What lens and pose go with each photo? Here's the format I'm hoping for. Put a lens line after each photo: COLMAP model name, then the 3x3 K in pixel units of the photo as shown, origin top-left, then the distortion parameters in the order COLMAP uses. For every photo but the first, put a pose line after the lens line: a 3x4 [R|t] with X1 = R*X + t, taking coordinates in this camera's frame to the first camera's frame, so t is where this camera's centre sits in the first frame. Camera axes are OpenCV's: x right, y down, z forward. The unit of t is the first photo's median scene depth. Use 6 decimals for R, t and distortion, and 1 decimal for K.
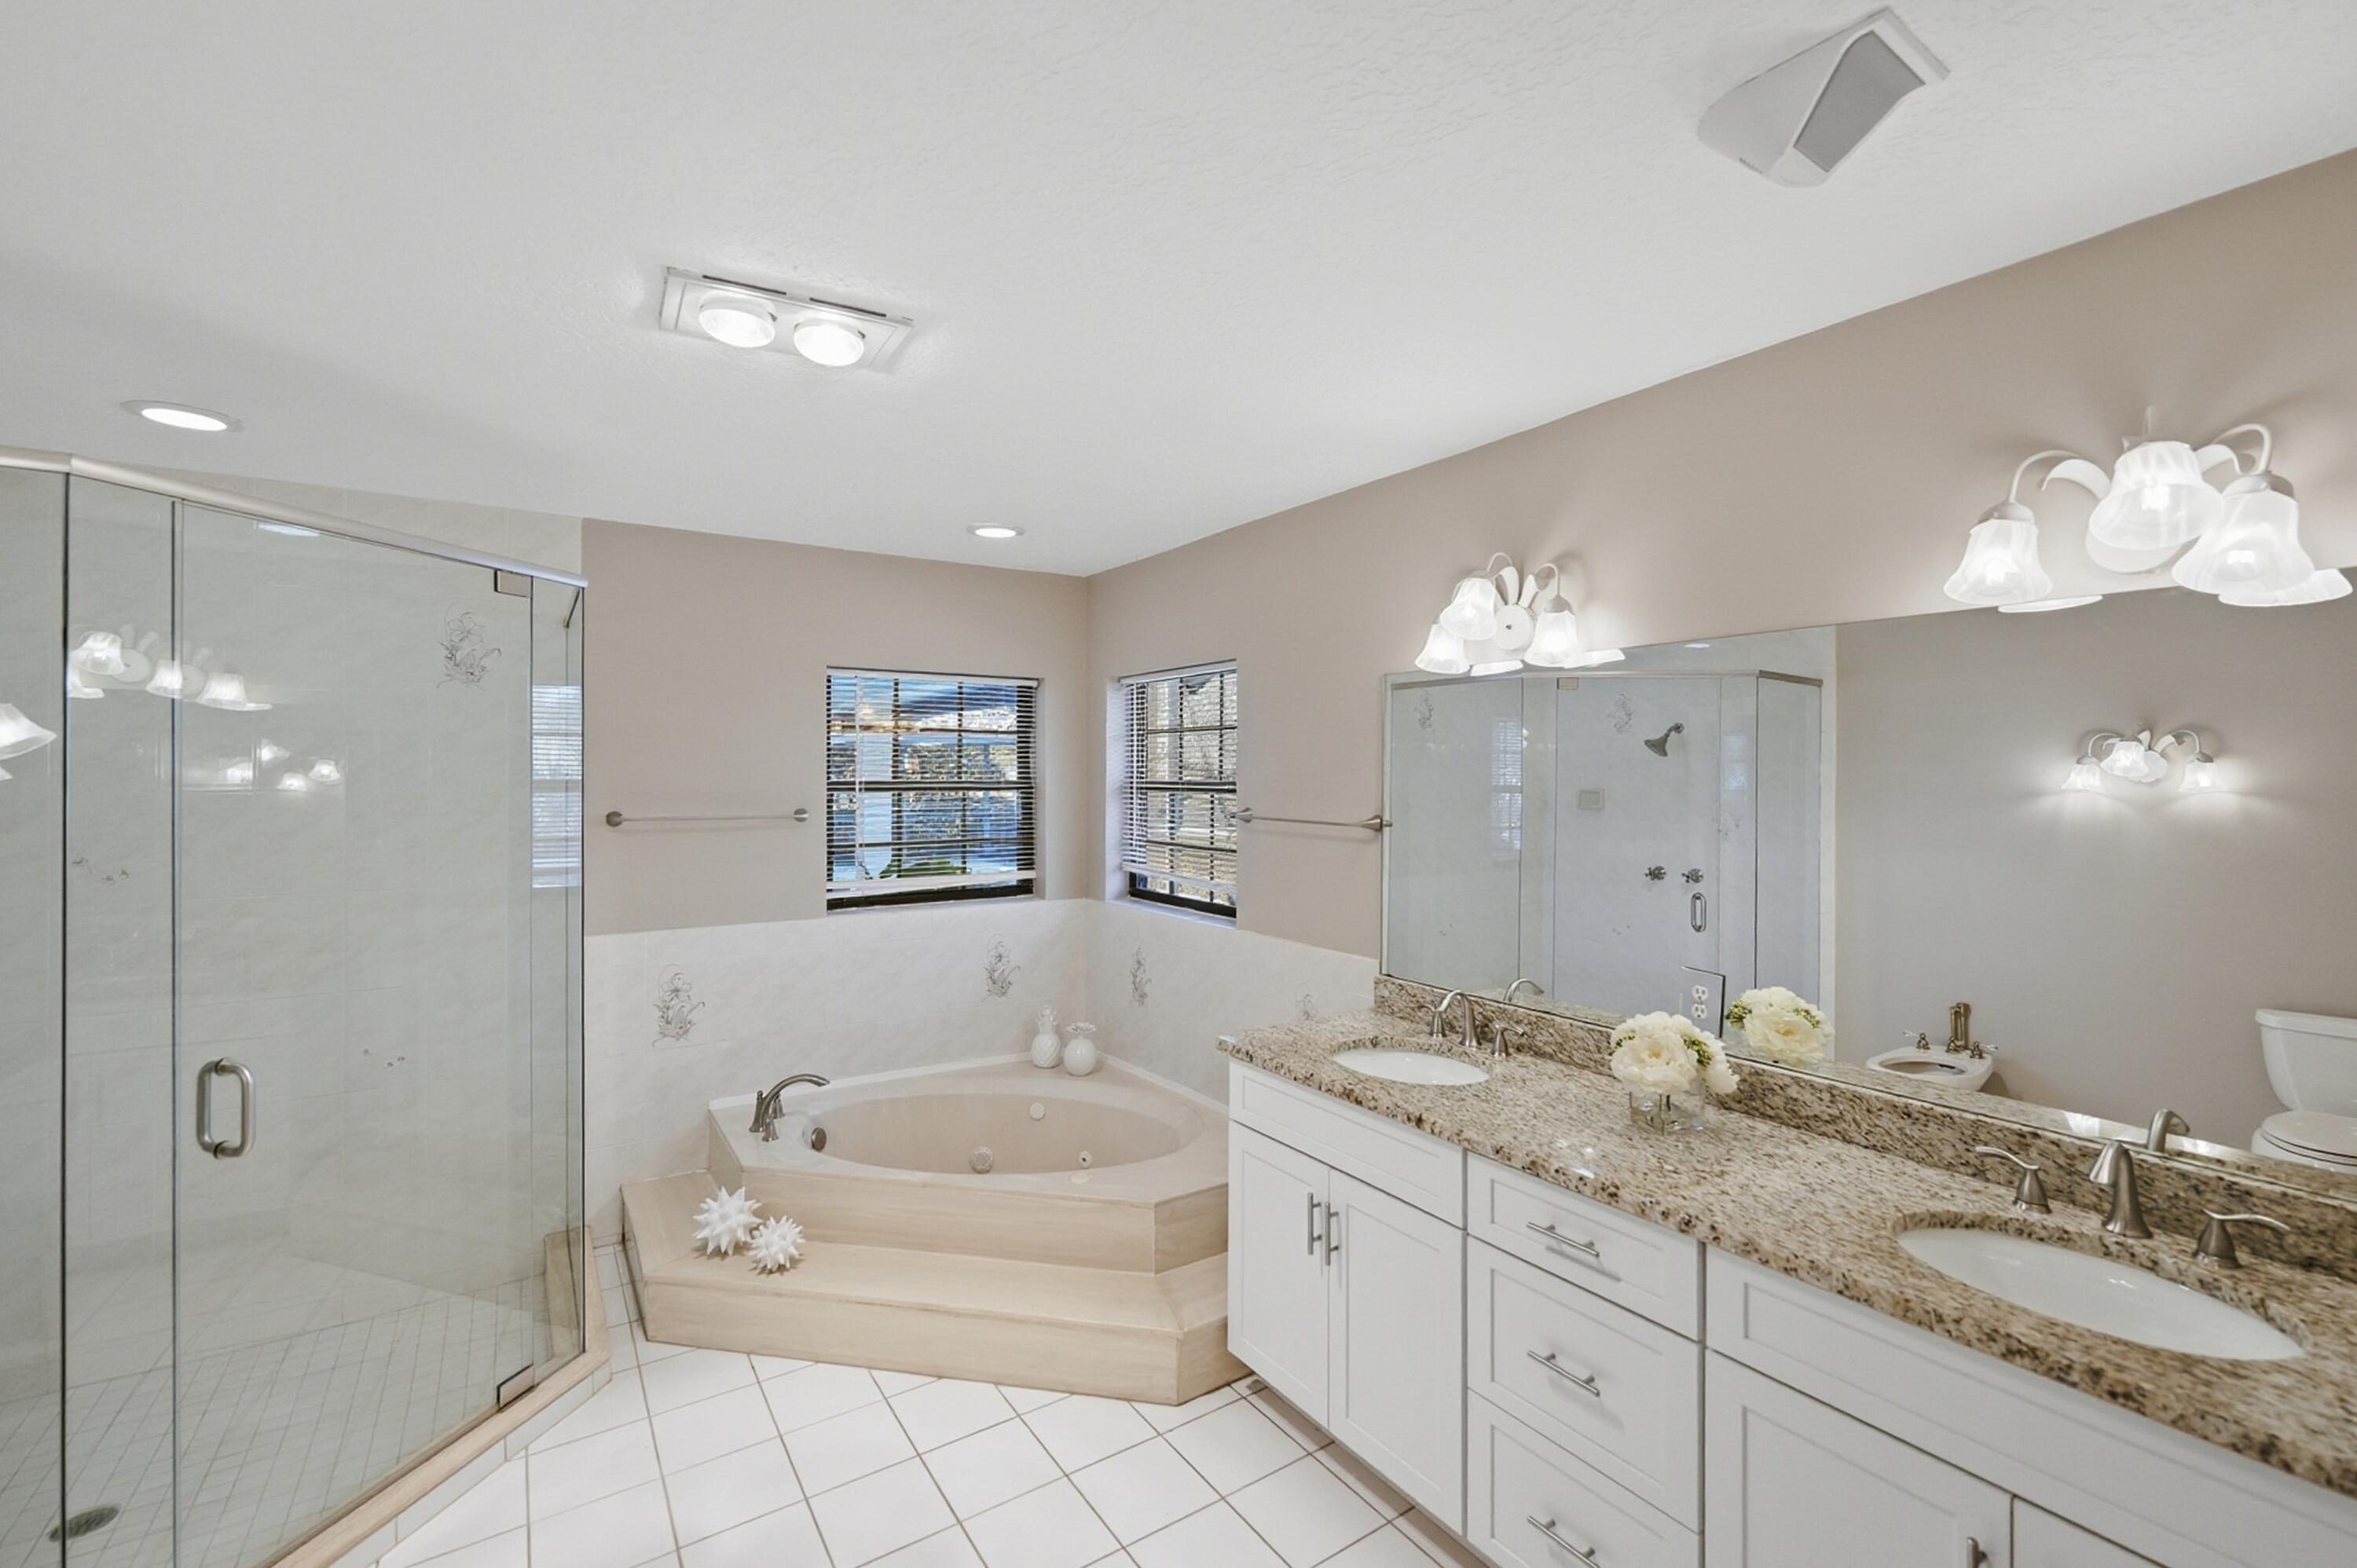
lens RADIAL K [[974.8, 0, 1172.3], [0, 974.8, 781.6], [0, 0, 1]] dist [-0.001333, -0.000112]
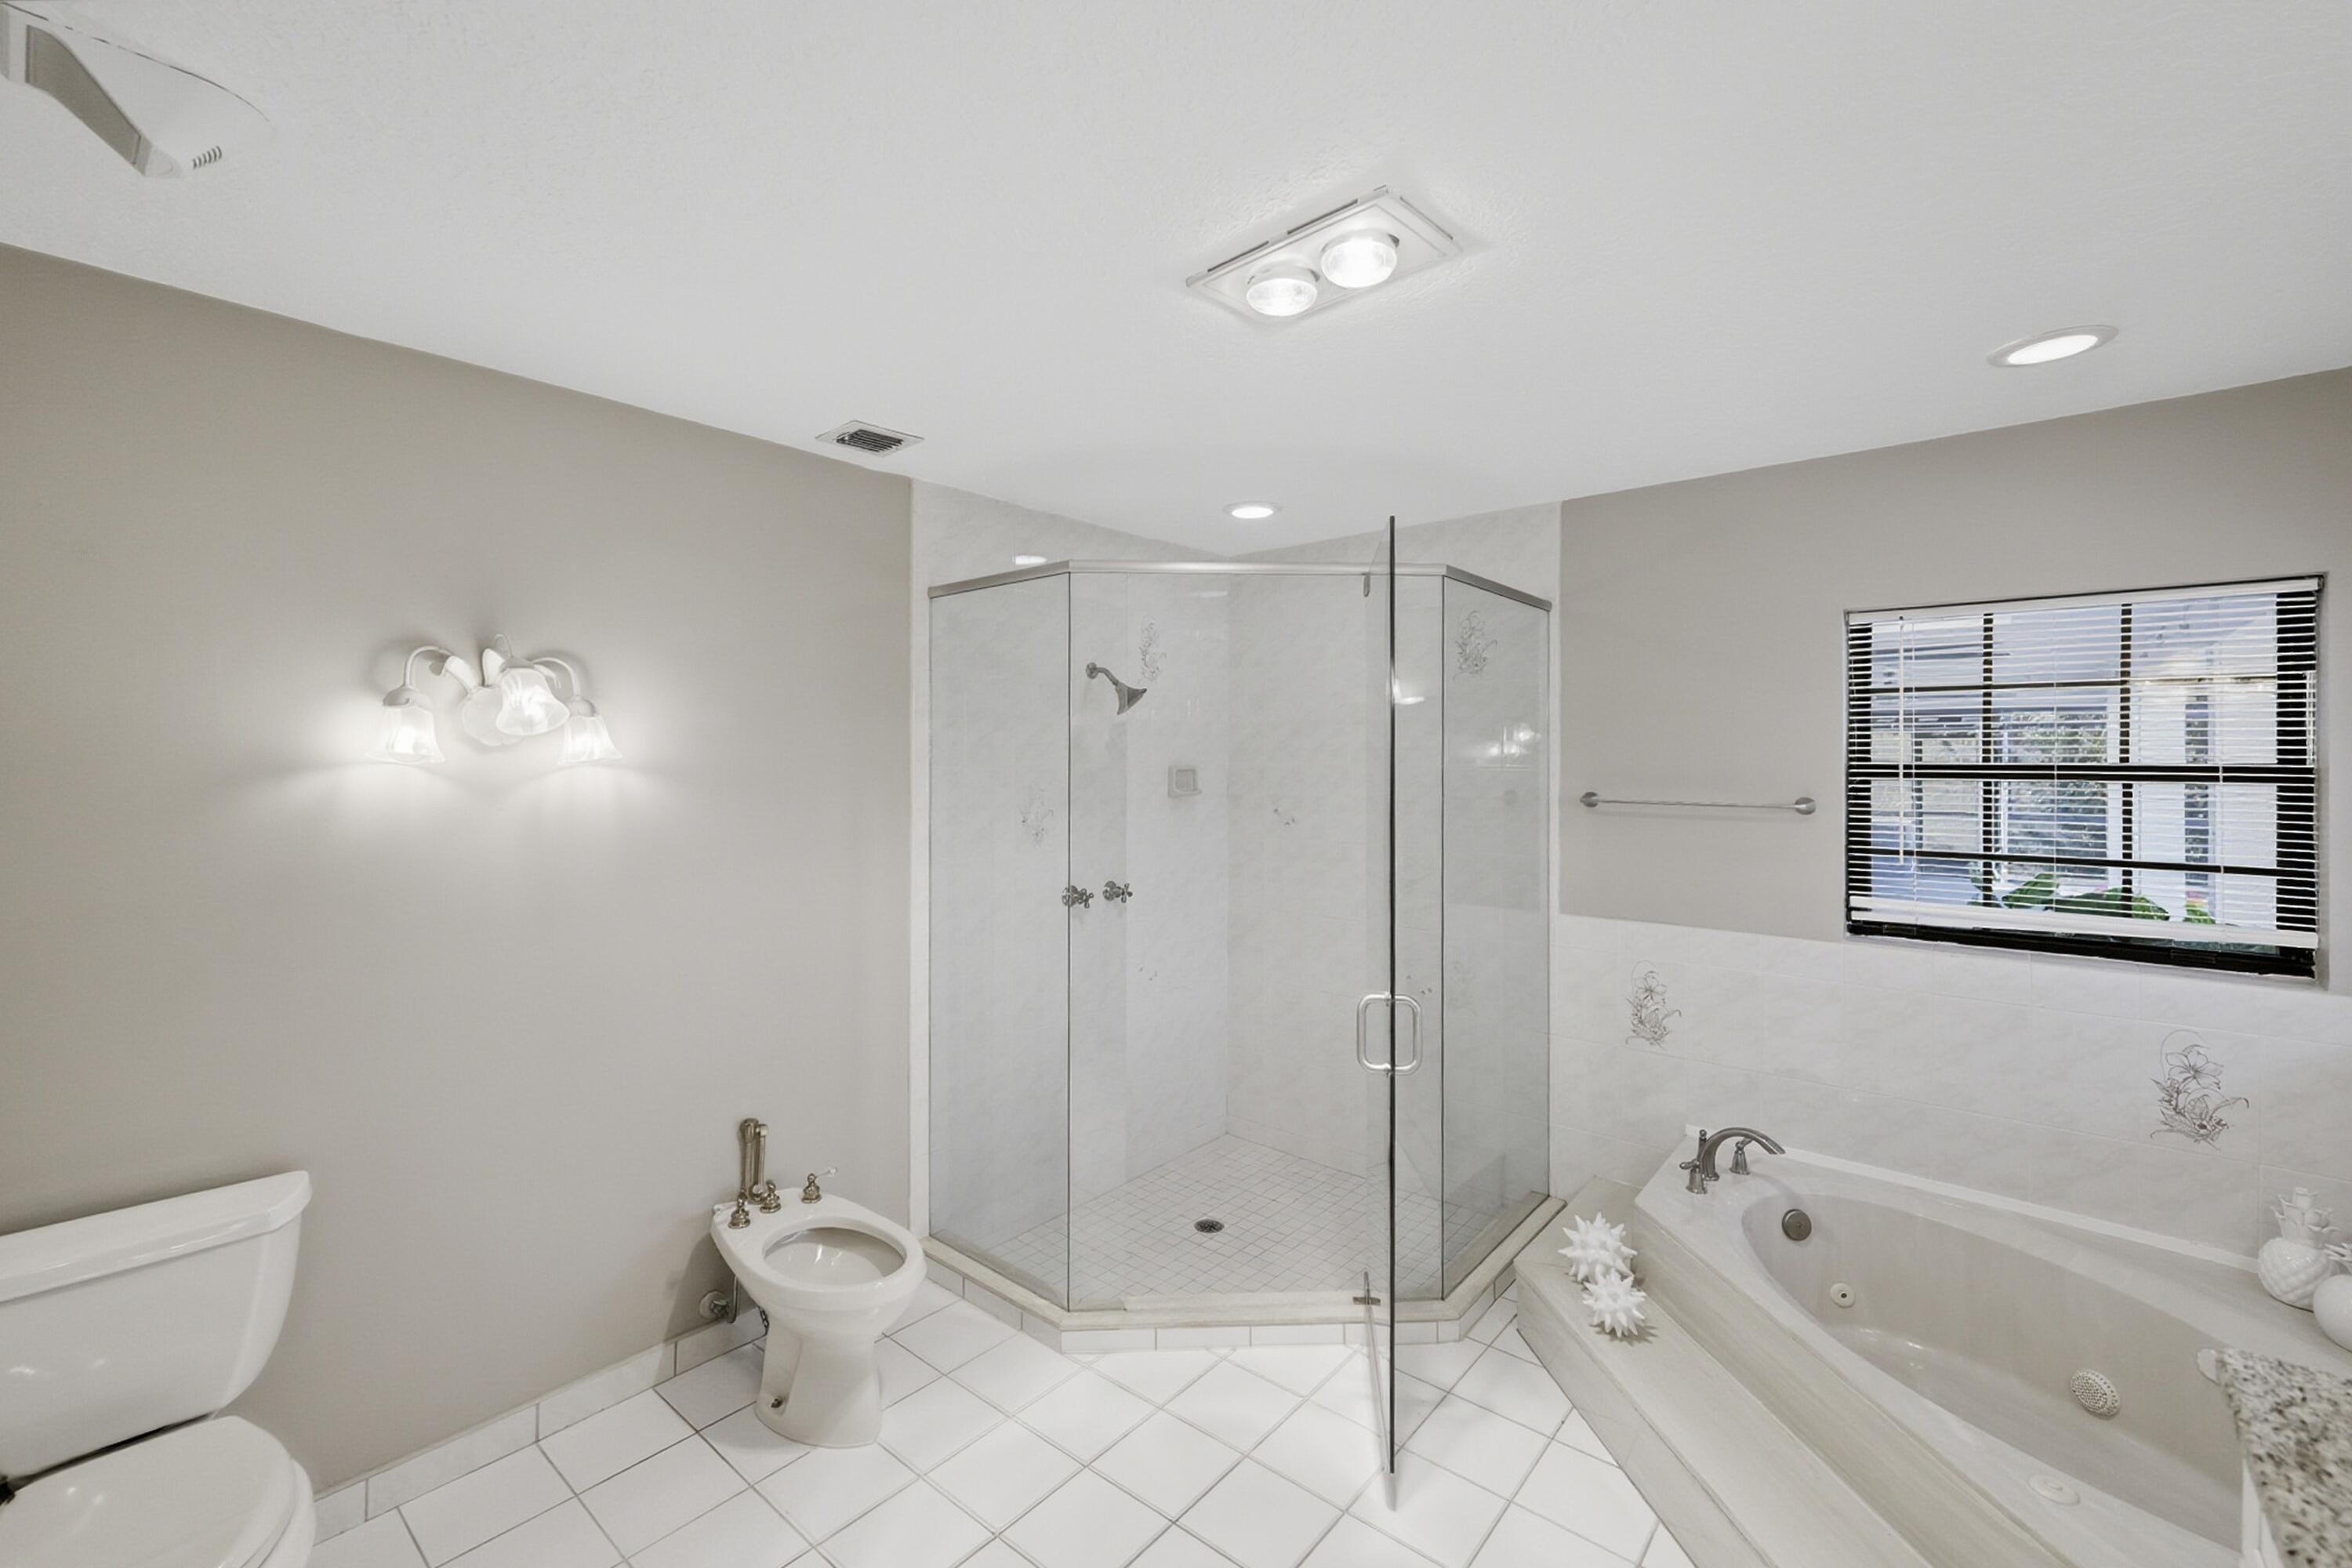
lens RADIAL K [[975.5, 0, 1176.4], [0, 975.5, 763.6], [0, 0, 1]] dist [-0.000939, 0.000019]
pose [[0.287588, 0.004874, -0.957742, 0.239931], [-0.011854, 0.999929, 0.001529, 0.005497], [0.957681, 0.010914, 0.287626, 0.308458]]
